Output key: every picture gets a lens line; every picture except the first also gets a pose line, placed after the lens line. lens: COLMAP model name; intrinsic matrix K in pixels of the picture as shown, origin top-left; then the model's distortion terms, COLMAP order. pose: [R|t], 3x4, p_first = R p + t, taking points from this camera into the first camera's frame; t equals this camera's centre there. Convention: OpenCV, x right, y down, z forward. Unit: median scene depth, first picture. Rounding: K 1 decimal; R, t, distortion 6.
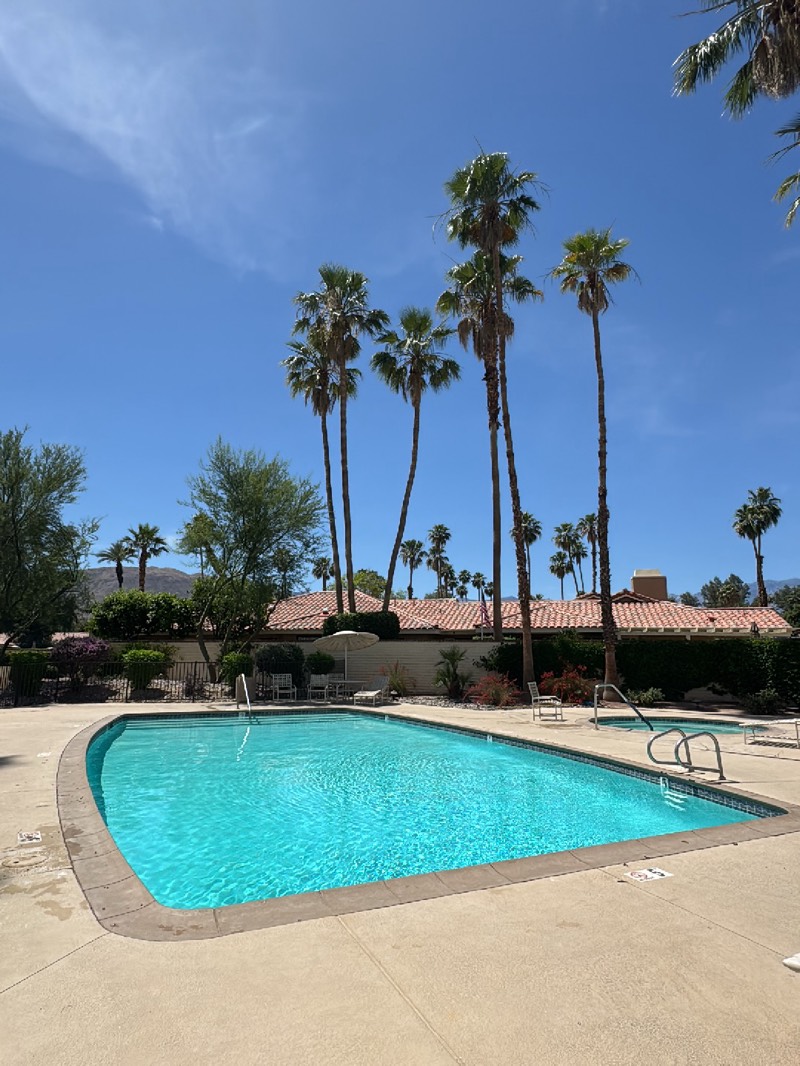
lens RADIAL K [[587.2, 0, 400.0], [0, 587.2, 533.0], [0, 0, 1]] dist [-0.003397, -0.000909]
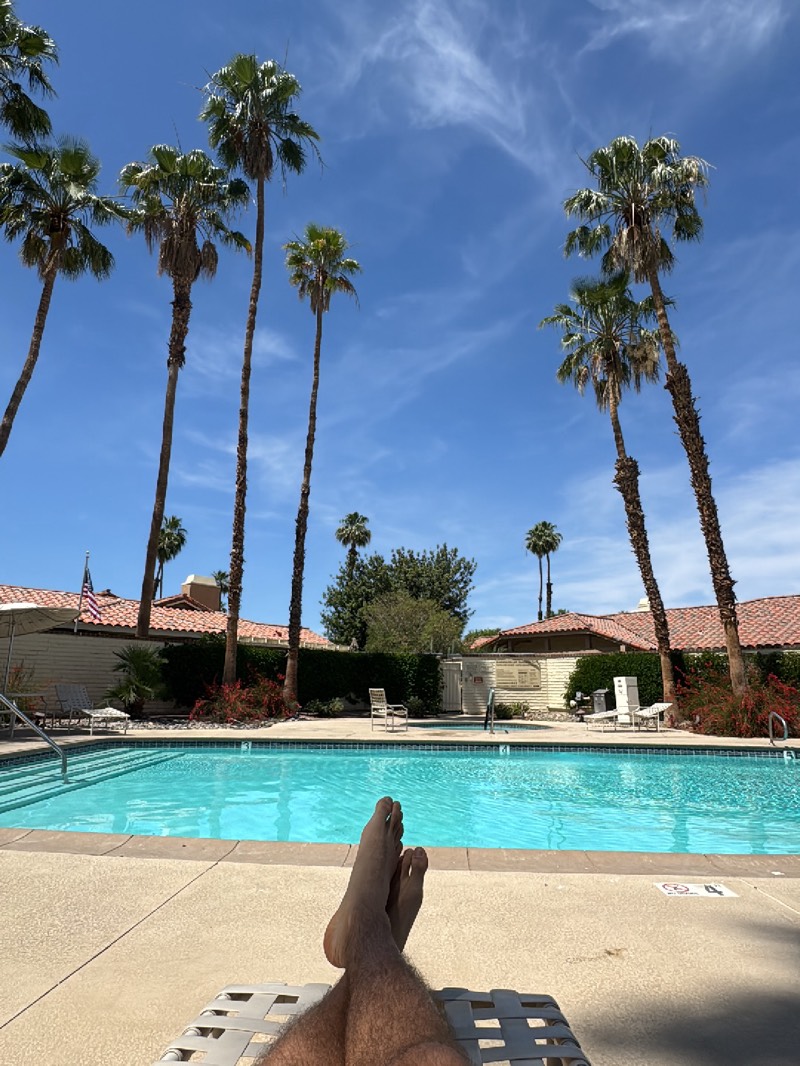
lens RADIAL K [[587.2, 0, 400.0], [0, 587.2, 533.0], [0, 0, 1]] dist [-0.003397, -0.000909]
pose [[0.466848, 0.224235, 0.855437, -0.390232], [-0.193217, 0.969812, -0.148769, 0.112524], [-0.862972, -0.095832, 0.496081, 0.410824]]
